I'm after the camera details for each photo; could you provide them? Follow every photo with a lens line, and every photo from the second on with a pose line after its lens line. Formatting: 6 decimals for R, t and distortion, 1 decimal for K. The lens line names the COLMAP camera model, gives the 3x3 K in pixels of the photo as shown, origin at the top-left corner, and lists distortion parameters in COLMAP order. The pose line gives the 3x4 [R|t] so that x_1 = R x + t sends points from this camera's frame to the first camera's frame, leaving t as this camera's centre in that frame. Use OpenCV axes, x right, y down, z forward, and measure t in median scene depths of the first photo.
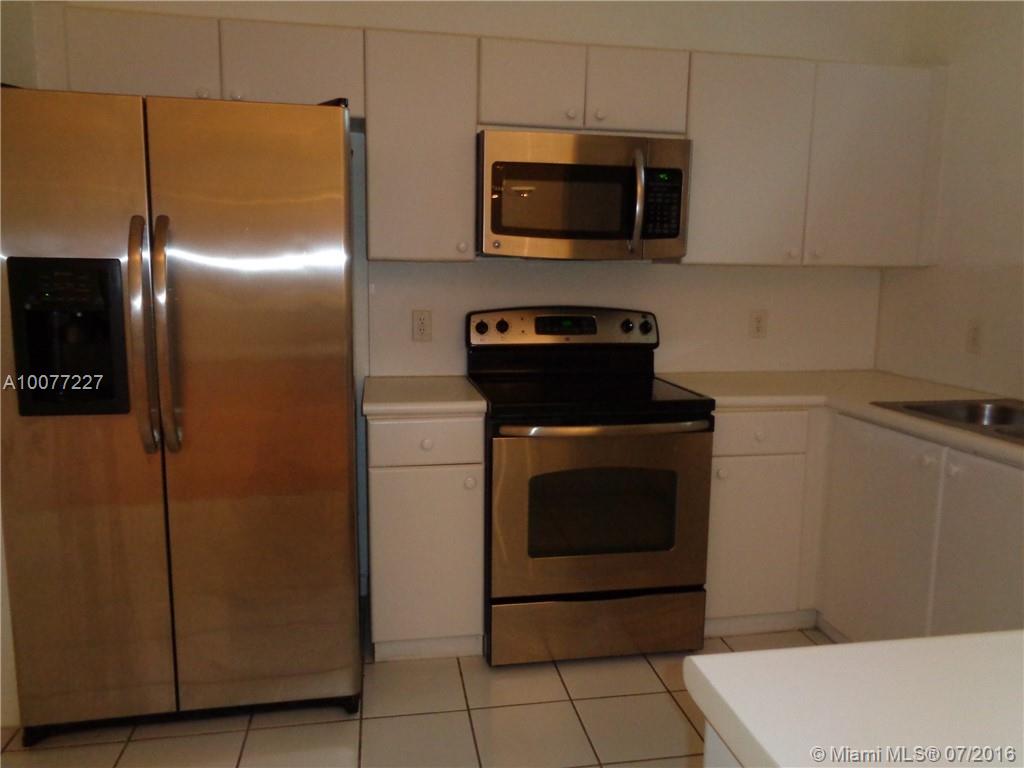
lens RADIAL K [[829.1, 0, 516.2], [0, 829.1, 380.7], [0, 0, 1]] dist [0.012627, 0.001417]
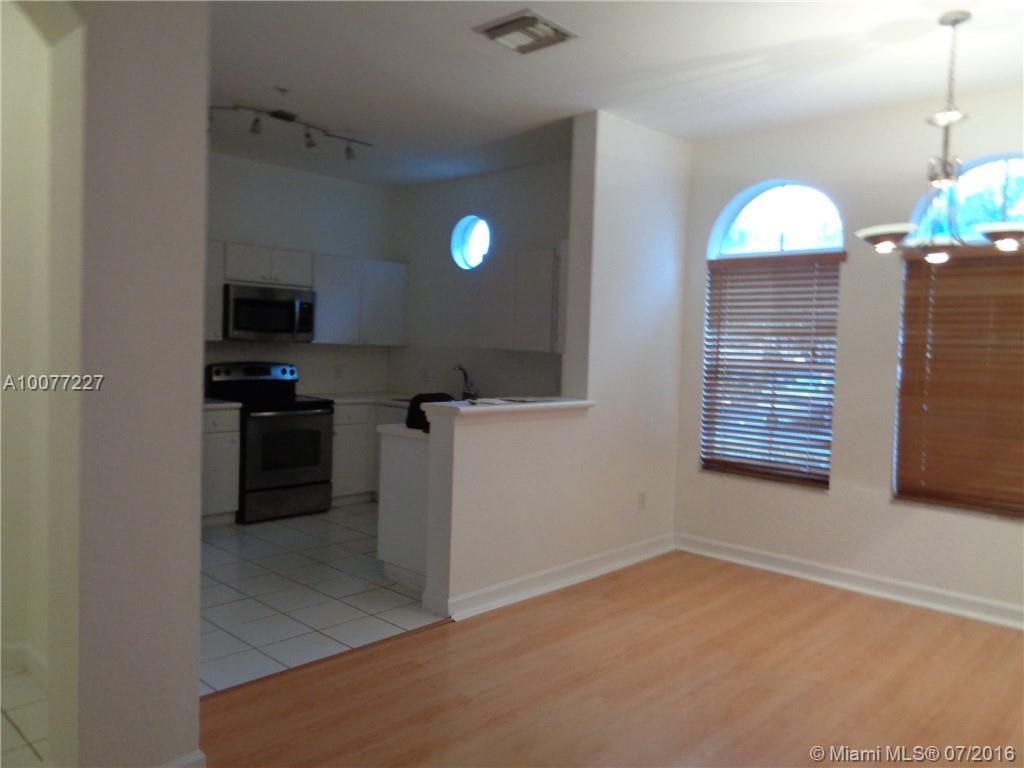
lens RADIAL K [[829.1, 0, 511.5], [0, 829.1, 381.8], [0, 0, 1]] dist [0.012627, 0.001417]
pose [[0.810127, -0.011488, 0.586142, -0.714297], [0.058605, 0.996387, -0.061471, 0.139691], [-0.583318, 0.084150, 0.807873, -1.180947]]
